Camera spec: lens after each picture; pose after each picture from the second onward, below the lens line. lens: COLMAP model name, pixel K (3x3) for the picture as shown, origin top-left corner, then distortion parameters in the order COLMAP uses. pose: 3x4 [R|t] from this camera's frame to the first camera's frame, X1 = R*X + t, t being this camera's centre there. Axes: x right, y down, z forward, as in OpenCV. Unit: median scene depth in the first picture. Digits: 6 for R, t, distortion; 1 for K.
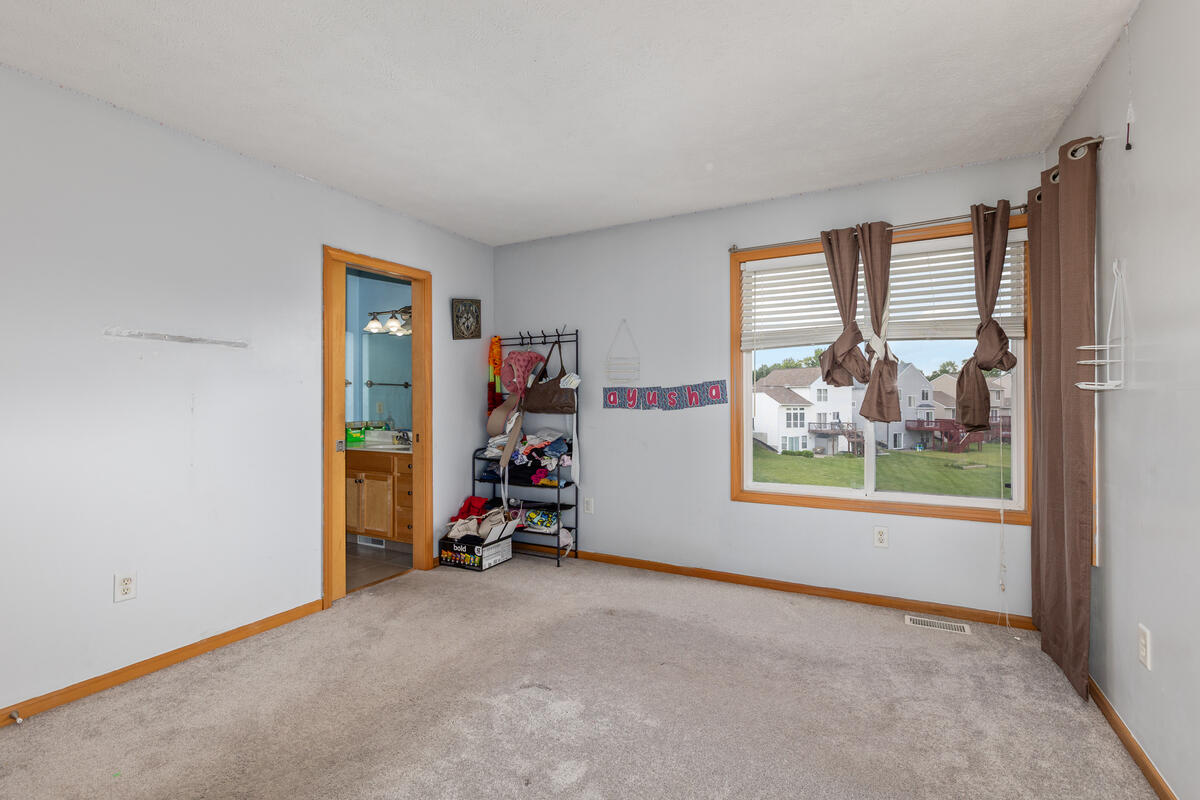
lens RADIAL K [[541.4, 0, 593.8], [0, 541.4, 401.0], [0, 0, 1]] dist [0.000547, -0.000179]
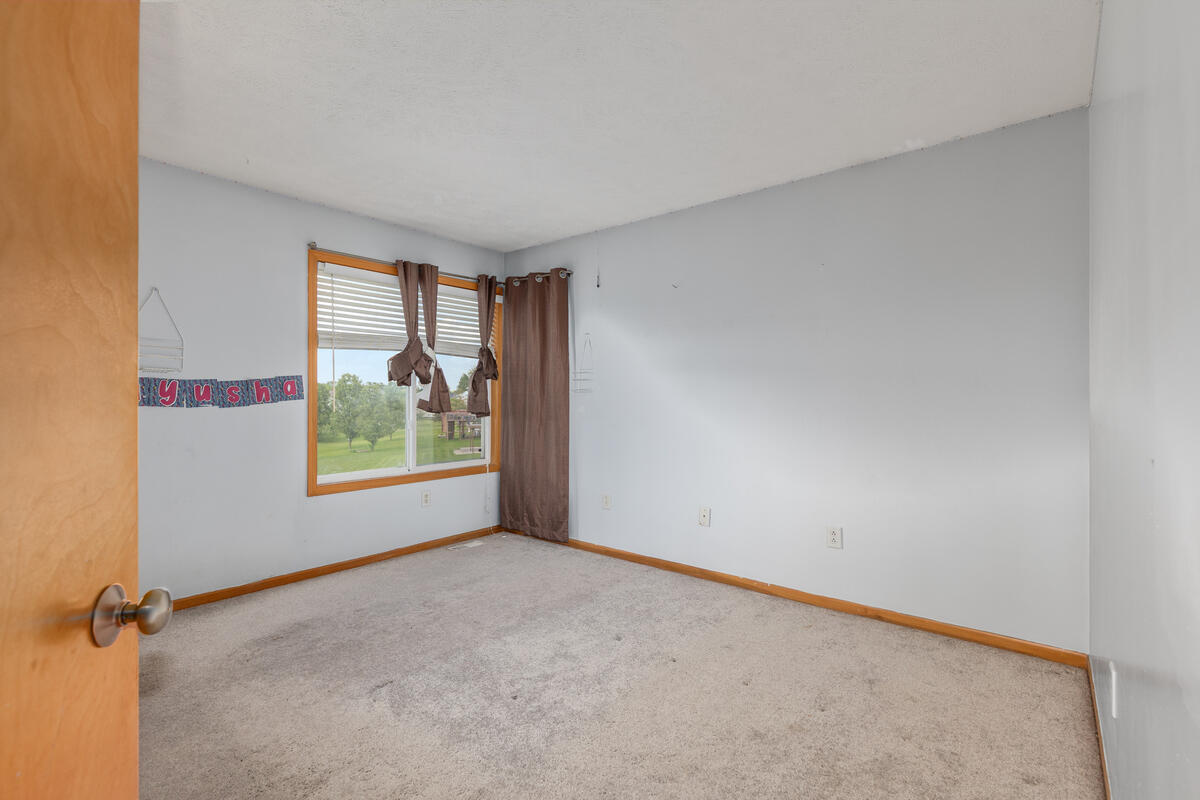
lens RADIAL K [[541.4, 0, 593.7], [0, 541.4, 397.3], [0, 0, 1]] dist [0.000547, -0.000179]
pose [[0.203448, -0.000374, 0.979086, -0.635373], [-0.007795, 0.999968, 0.002002, -0.005661], [-0.979055, -0.008039, 0.203439, 0.291487]]
